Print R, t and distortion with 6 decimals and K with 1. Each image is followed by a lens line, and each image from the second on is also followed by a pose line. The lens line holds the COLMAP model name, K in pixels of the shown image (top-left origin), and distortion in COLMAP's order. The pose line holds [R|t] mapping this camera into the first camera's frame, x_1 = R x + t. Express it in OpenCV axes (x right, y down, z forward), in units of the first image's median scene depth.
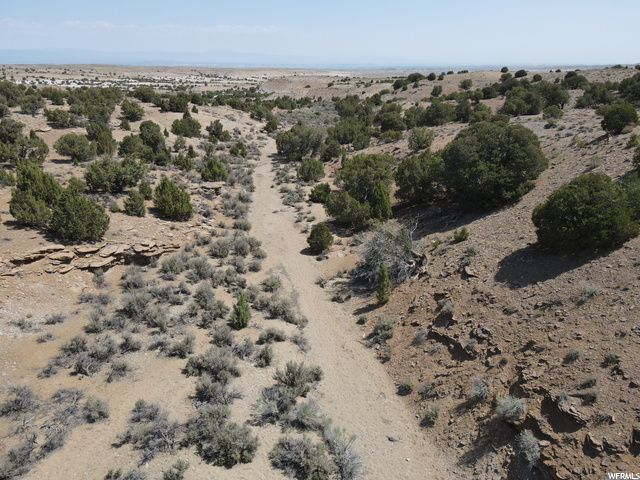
lens RADIAL K [[468.8, 0, 317.2], [0, 468.8, 239.5], [0, 0, 1]] dist [0.007959, 0.001119]
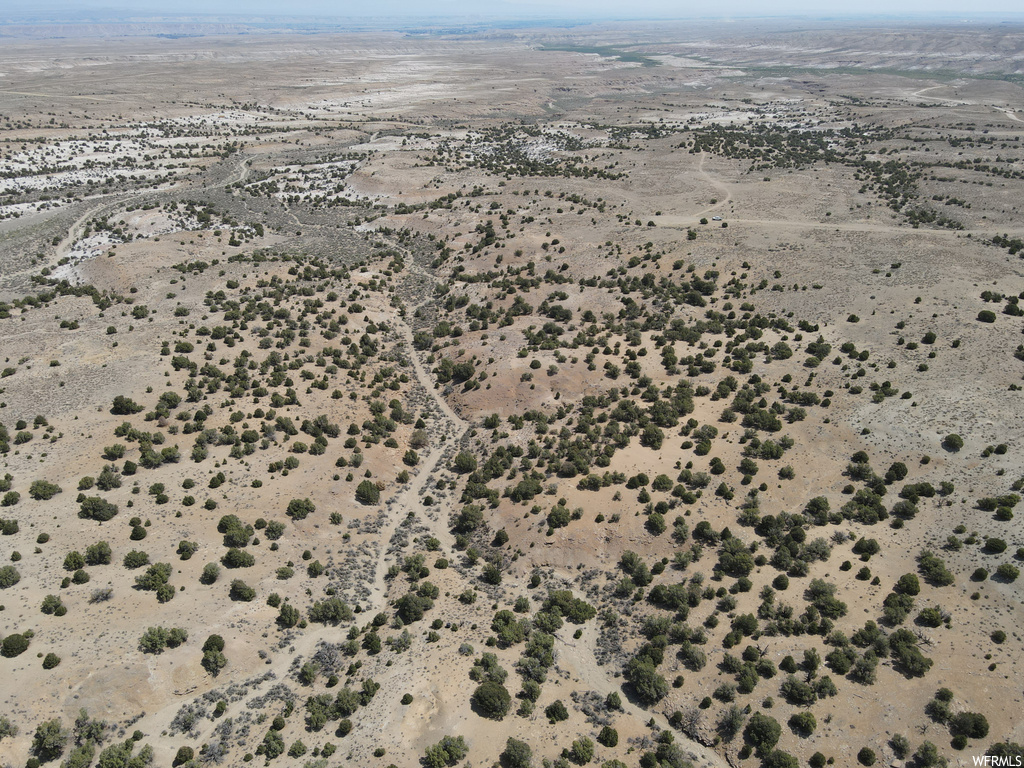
lens RADIAL K [[750.0, 0, 507.6], [0, 750.0, 383.2], [0, 0, 1]] dist [0.007959, 0.001119]
pose [[0.989754, -0.064151, 0.127558, -0.229693], [0.050873, 0.993195, 0.104762, -0.702447], [-0.133411, -0.097199, 0.986283, -5.986663]]
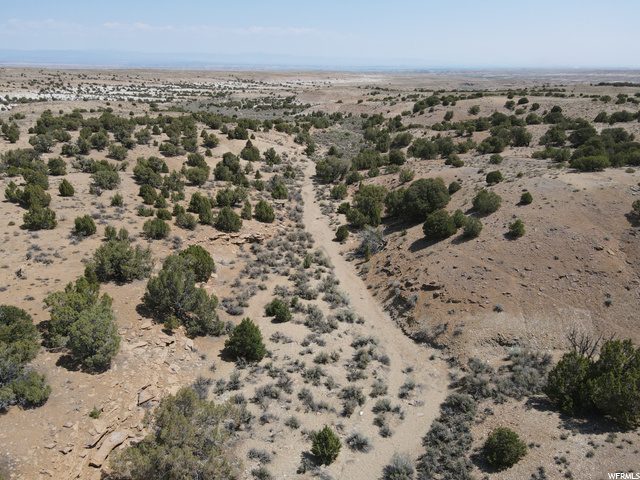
lens RADIAL K [[468.8, 0, 317.2], [0, 468.8, 239.5], [0, 0, 1]] dist [0.007959, 0.001119]
pose [[0.997804, 0.027244, -0.060376, 0.017874], [-0.027401, 0.999623, -0.001762, 0.024639], [0.060305, 0.003412, 0.998174, -0.814429]]
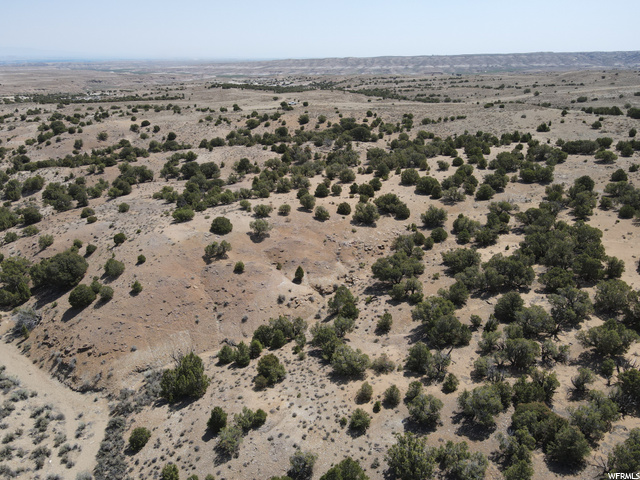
lens RADIAL K [[468.8, 0, 317.2], [0, 468.8, 239.5], [0, 0, 1]] dist [0.007959, 0.001119]
pose [[0.797432, -0.215226, 0.563720, 0.039855], [0.207841, 0.975028, 0.078252, -0.178024], [-0.566485, 0.054763, 0.822251, -1.388530]]
